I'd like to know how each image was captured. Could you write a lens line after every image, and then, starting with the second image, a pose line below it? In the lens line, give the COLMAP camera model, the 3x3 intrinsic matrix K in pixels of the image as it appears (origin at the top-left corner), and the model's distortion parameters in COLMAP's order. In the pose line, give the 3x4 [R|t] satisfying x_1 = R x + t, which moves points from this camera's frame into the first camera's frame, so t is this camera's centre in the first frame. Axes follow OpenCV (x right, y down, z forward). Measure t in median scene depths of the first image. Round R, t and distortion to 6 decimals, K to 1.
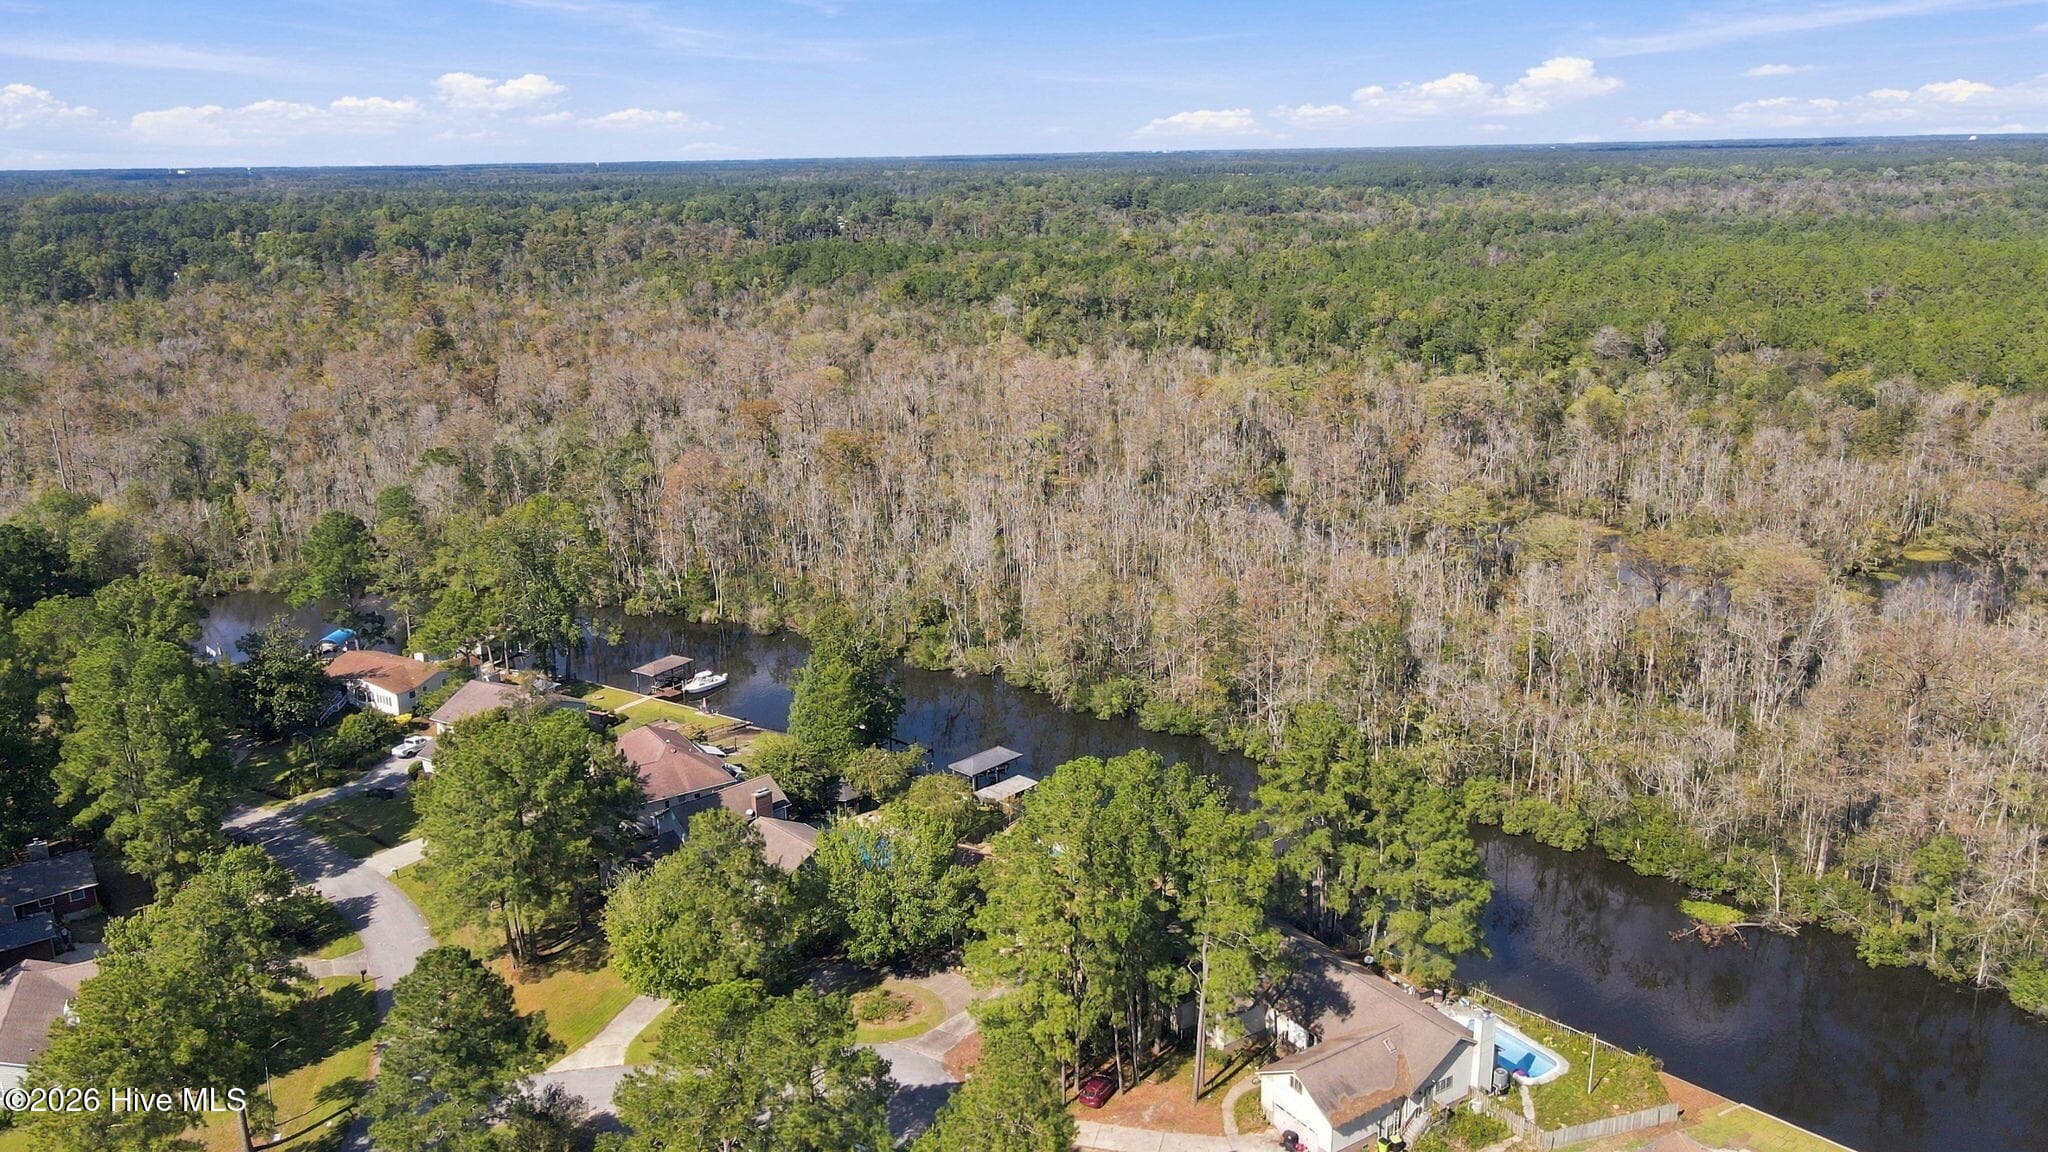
lens RADIAL K [[1558.2, 0, 997.5], [0, 1558.2, 585.1], [0, 0, 1]] dist [0.011426, 0.046501]
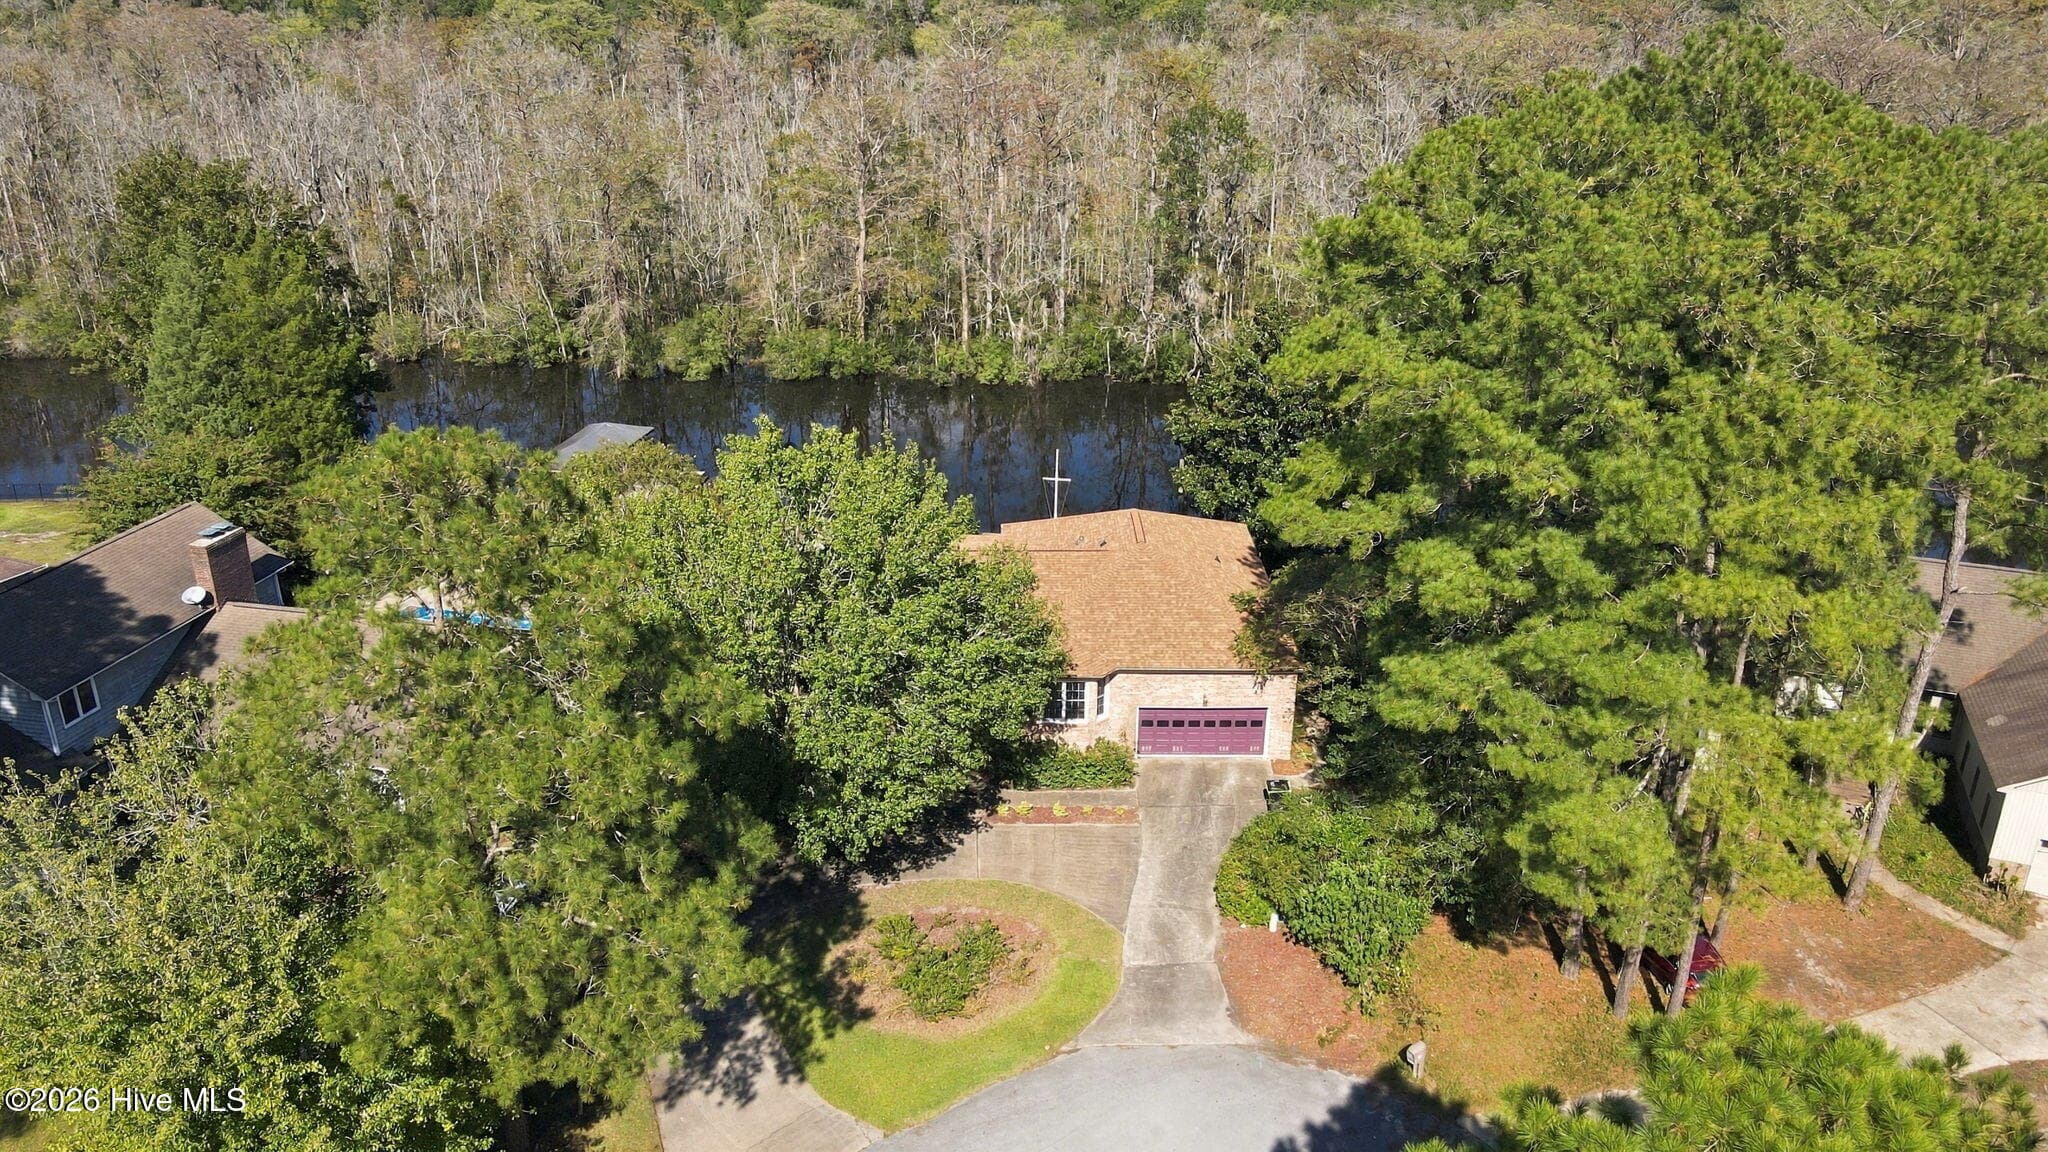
lens RADIAL K [[1558.2, 0, 997.5], [0, 1558.2, 585.1], [0, 0, 1]] dist [0.011426, 0.046501]
pose [[0.829513, -0.206439, 0.518932, -0.144671], [0.151379, 0.977502, 0.146884, 0.089584], [-0.537580, -0.043287, 0.842101, 0.455799]]
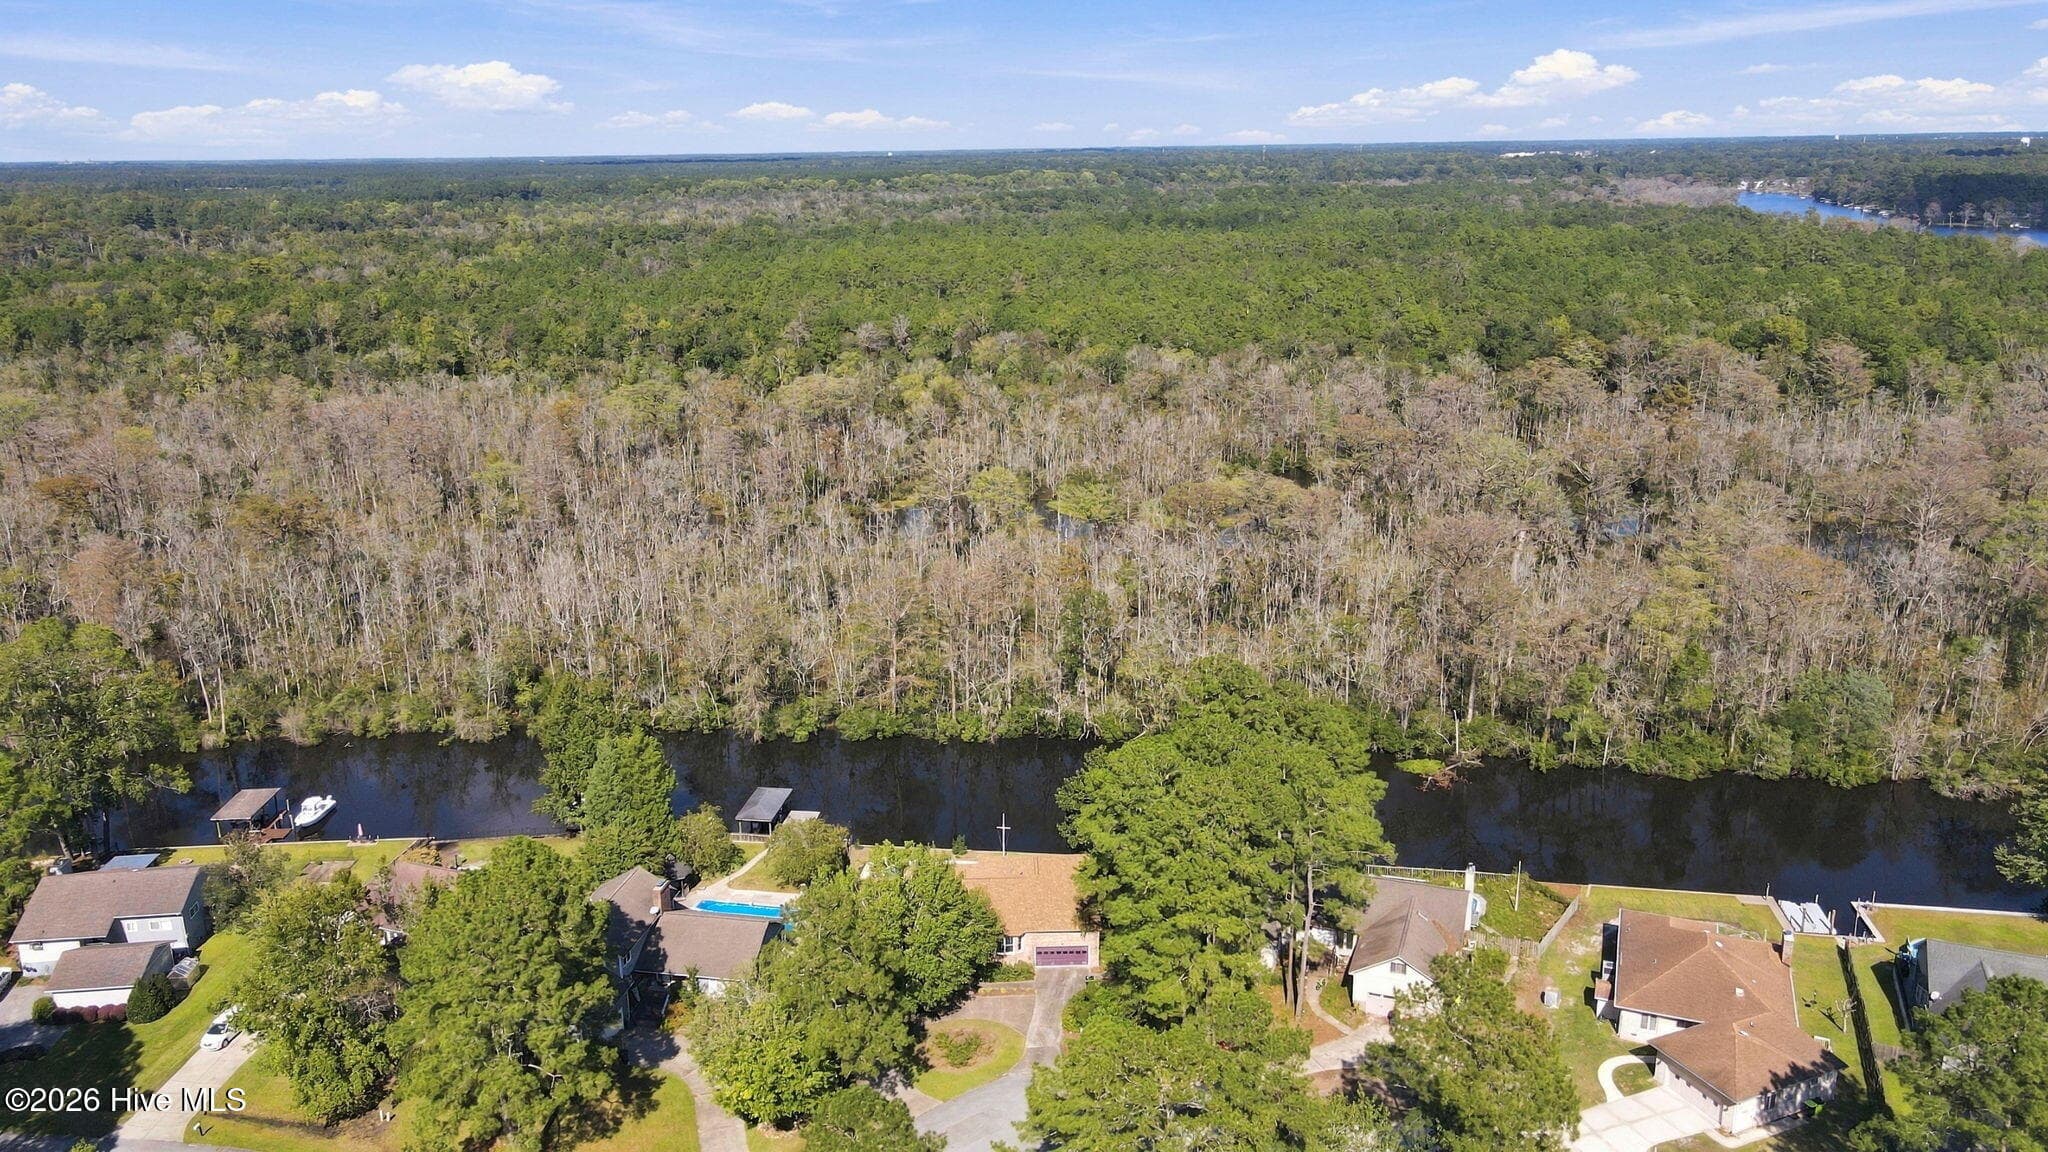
lens RADIAL K [[1558.2, 0, 997.5], [0, 1558.2, 585.1], [0, 0, 1]] dist [0.011426, 0.046501]
pose [[0.816579, -0.165025, 0.553141, -0.344191], [0.170384, 0.984475, 0.042179, -0.029033], [-0.551514, 0.059804, 0.832019, 0.115322]]
